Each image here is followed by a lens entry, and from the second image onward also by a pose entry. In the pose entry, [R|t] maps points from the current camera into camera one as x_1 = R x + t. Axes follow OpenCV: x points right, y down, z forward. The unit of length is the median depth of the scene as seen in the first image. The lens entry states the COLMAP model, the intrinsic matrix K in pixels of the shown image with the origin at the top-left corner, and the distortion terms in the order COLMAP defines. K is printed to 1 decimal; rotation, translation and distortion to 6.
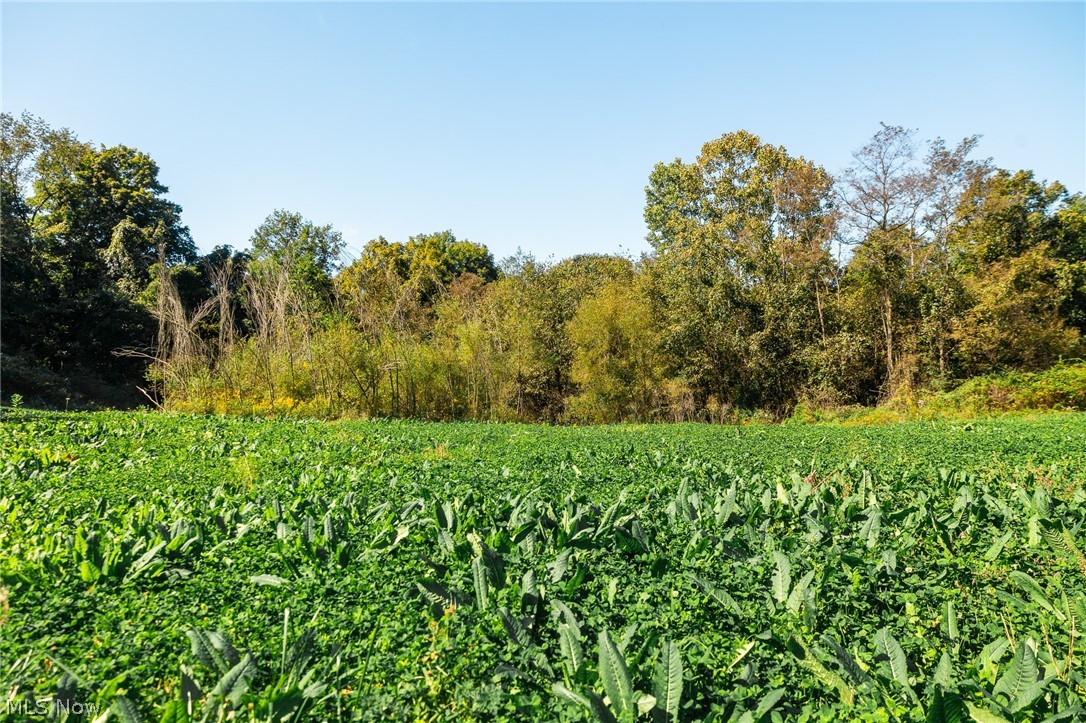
lens RADIAL K [[728.6, 0, 534.1], [0, 728.6, 364.2], [0, 0, 1]] dist [0.005091, 0.001589]
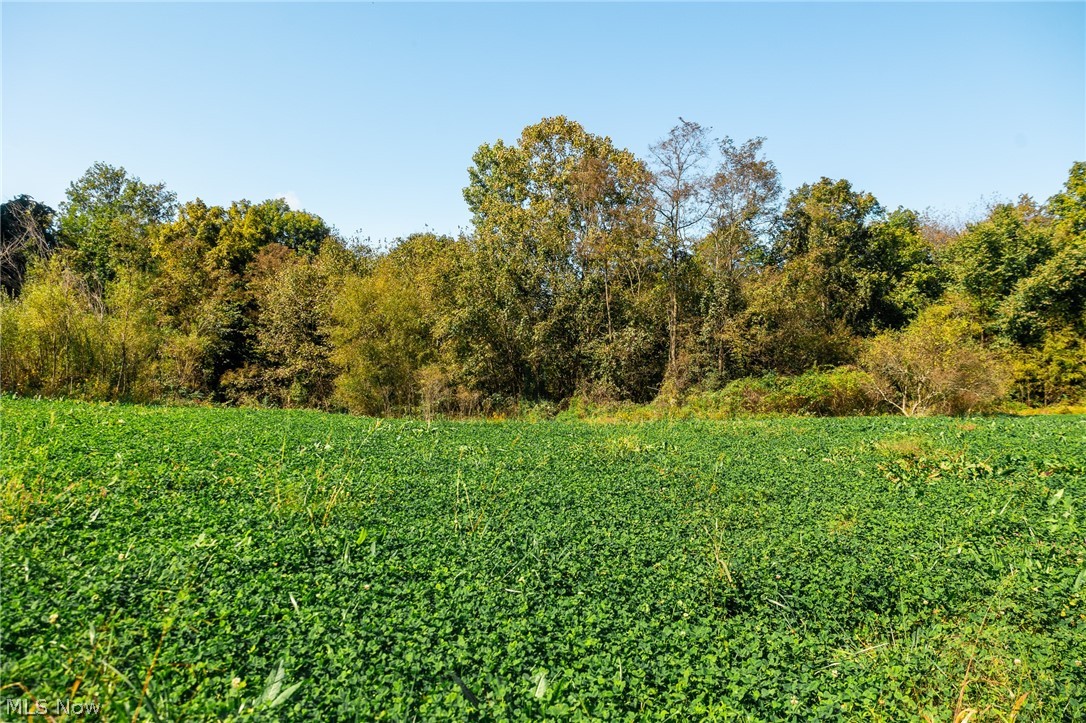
lens RADIAL K [[732.0, 0, 547.8], [0, 732.0, 356.3], [0, 0, 1]] dist [0.026431, -0.003001]
pose [[0.992086, 0.049789, 0.115263, 0.170990], [-0.050593, 0.998711, 0.004060, -0.002302], [-0.114912, -0.009859, 0.993327, 0.024092]]
